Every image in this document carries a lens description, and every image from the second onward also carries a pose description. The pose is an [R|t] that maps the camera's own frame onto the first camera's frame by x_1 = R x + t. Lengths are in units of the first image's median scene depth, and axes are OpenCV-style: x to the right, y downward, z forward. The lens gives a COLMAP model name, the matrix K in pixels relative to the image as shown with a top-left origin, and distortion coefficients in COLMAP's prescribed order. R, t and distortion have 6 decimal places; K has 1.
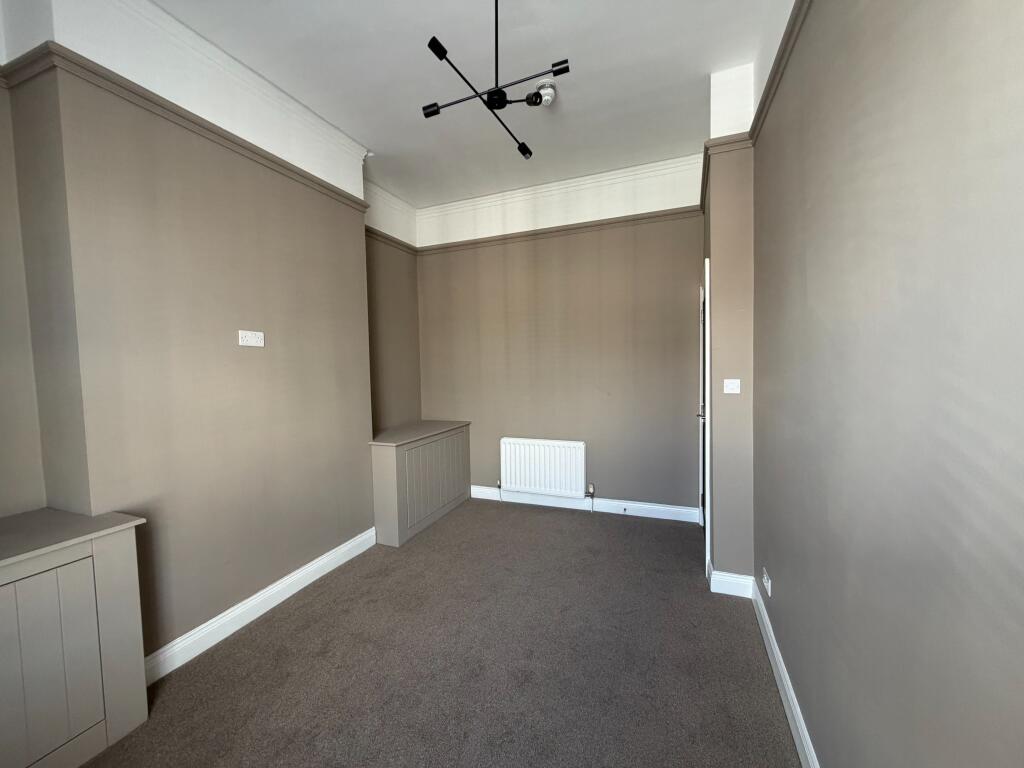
lens RADIAL K [[409.4, 0, 506.9], [0, 409.4, 386.6], [0, 0, 1]] dist [-0.001675, -0.000307]
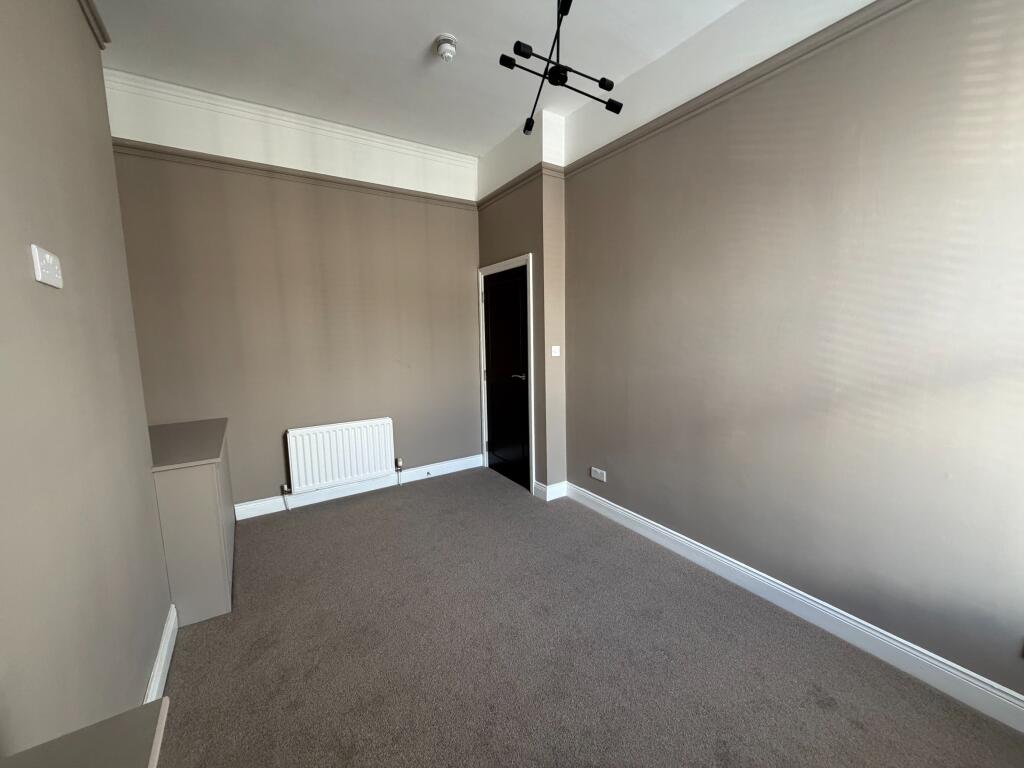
lens RADIAL K [[409.4, 0, 507.3], [0, 409.4, 387.7], [0, 0, 1]] dist [-0.001675, -0.000307]
pose [[0.564762, -0.096934, 0.819541, -0.444199], [0.052290, 0.995285, 0.081686, 0.000609], [-0.823596, -0.003279, 0.567168, 0.219393]]
